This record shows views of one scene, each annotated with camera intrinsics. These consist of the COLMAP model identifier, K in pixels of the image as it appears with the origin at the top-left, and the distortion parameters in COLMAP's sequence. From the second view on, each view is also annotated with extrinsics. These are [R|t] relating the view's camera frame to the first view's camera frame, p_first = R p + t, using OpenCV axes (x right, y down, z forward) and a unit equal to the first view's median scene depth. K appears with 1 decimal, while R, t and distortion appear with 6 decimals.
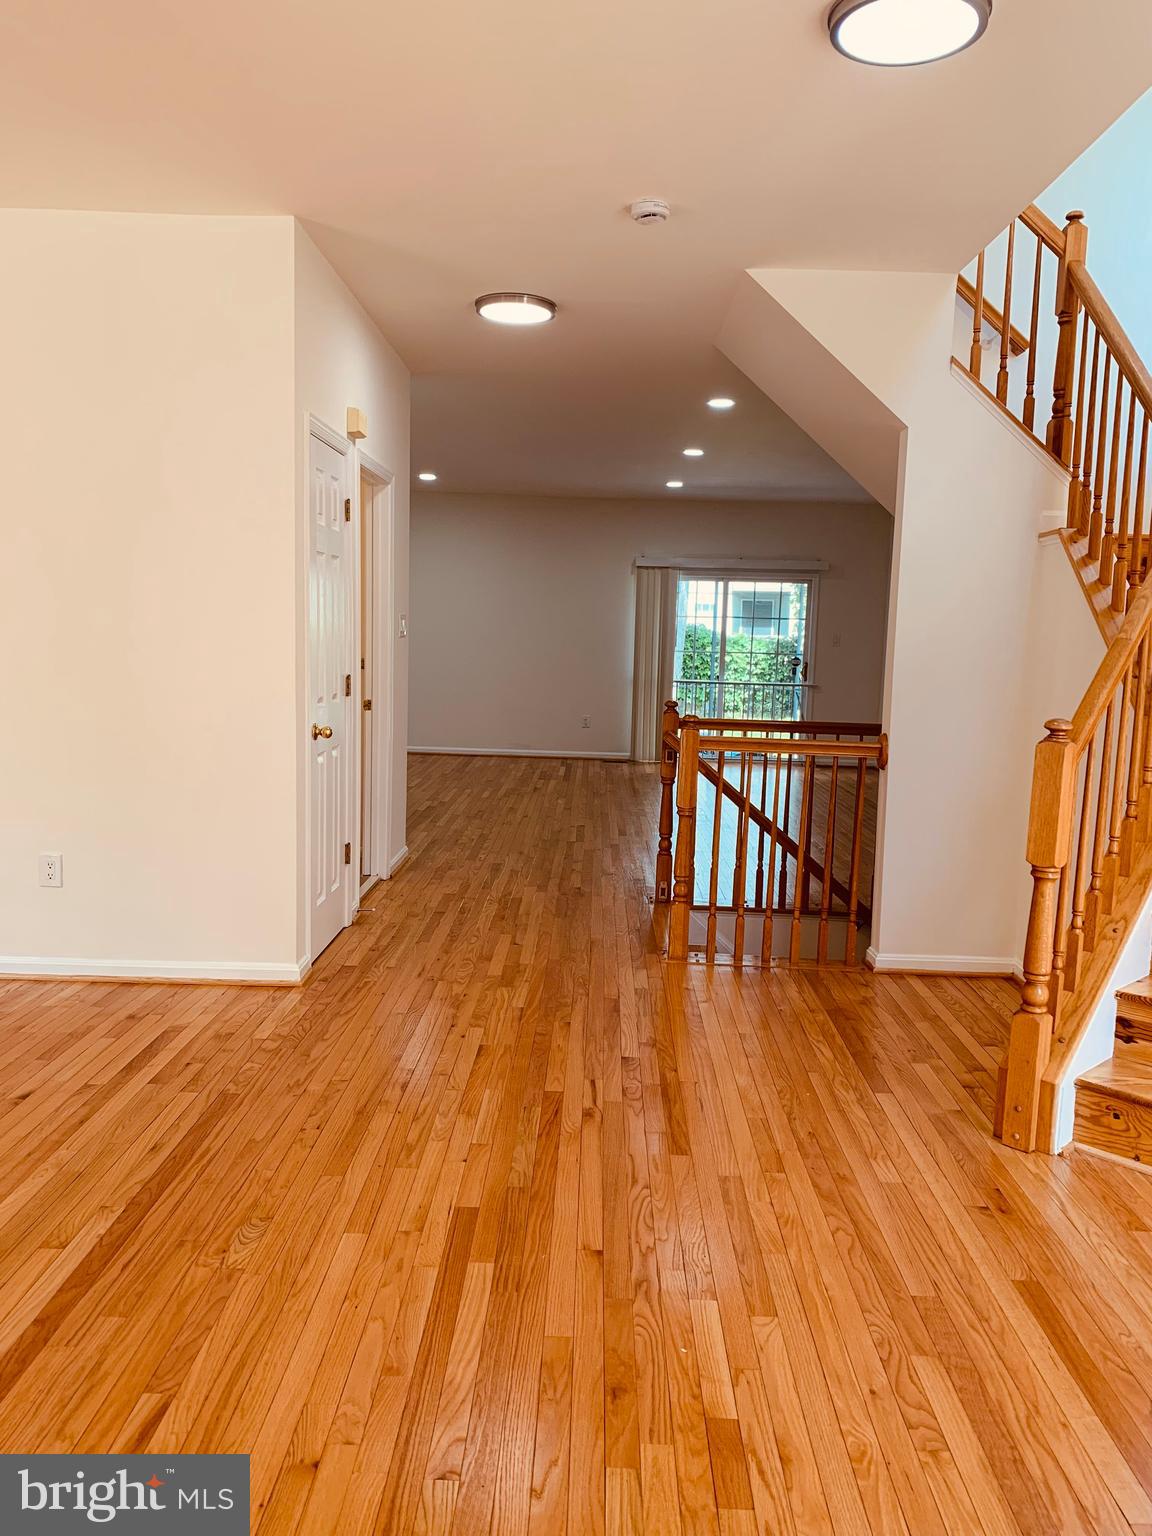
lens RADIAL K [[1171.7, 0, 576.5], [0, 1171.7, 741.9], [0, 0, 1]] dist [0.016553, -0.022254]
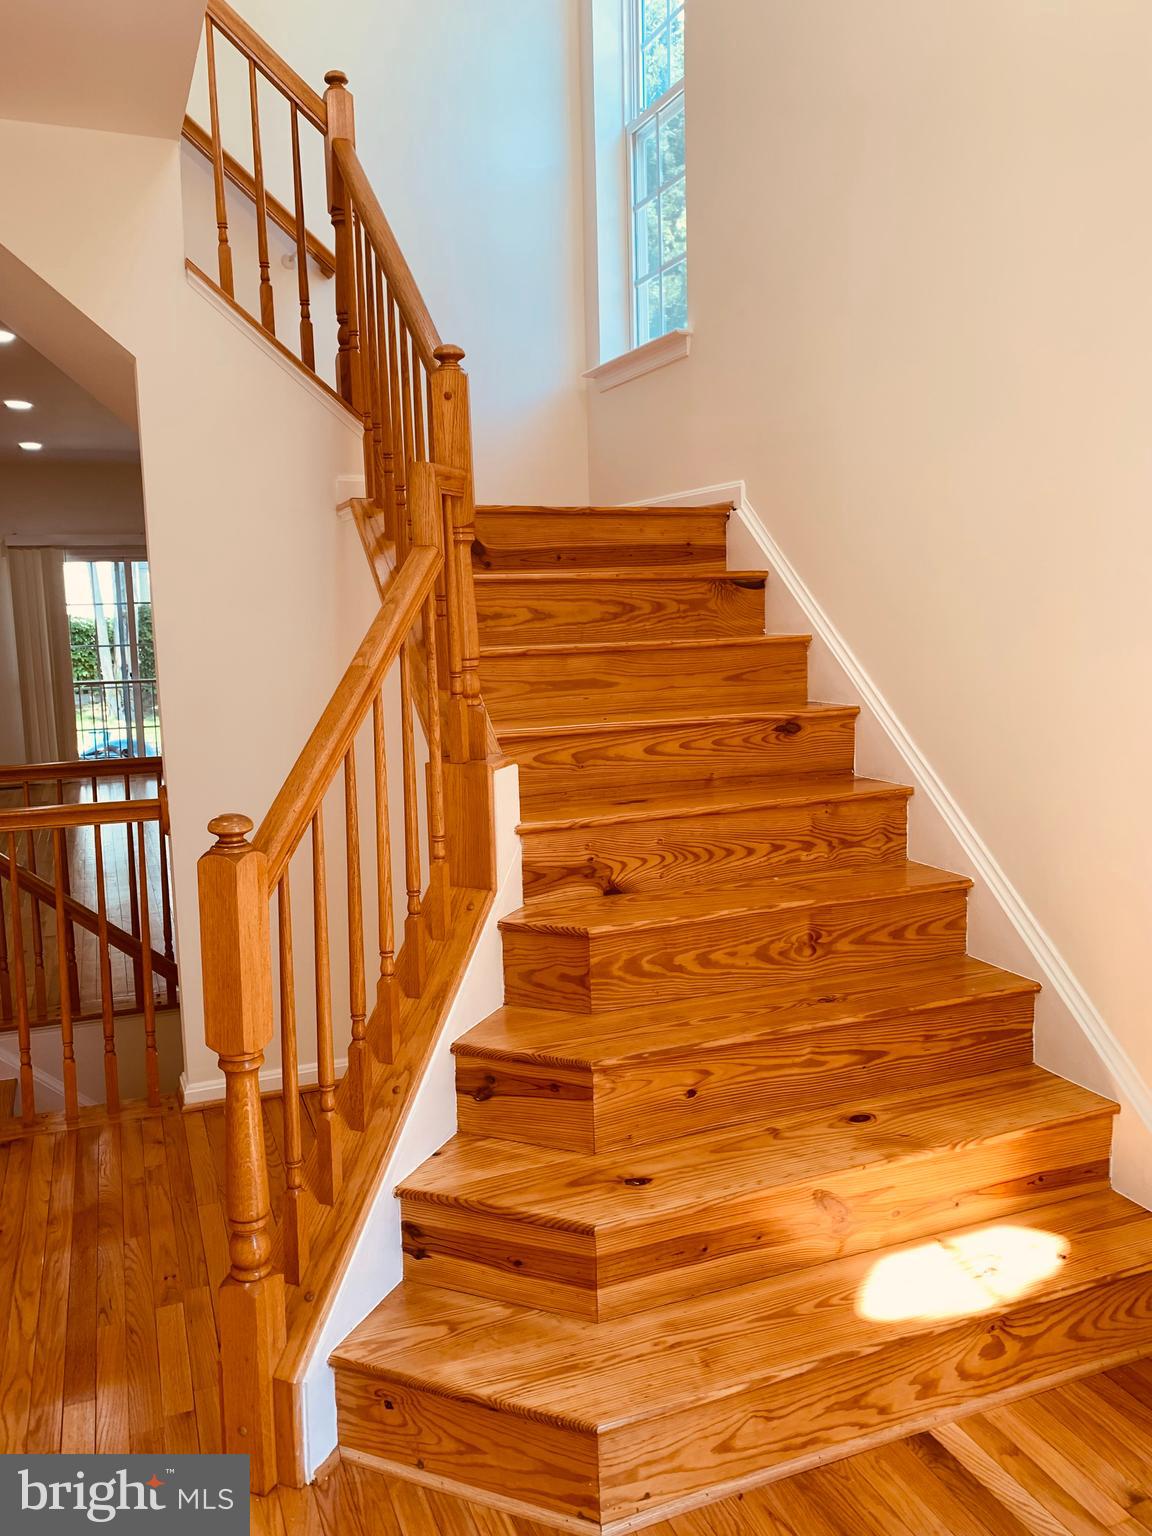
lens RADIAL K [[1171.7, 0, 576.5], [0, 1171.7, 741.9], [0, 0, 1]] dist [0.016553, -0.022254]
pose [[0.917094, -0.099022, 0.386177, 0.316458], [0.088373, 0.995058, 0.045280, -0.064184], [-0.388752, -0.007399, 0.921313, 0.336062]]
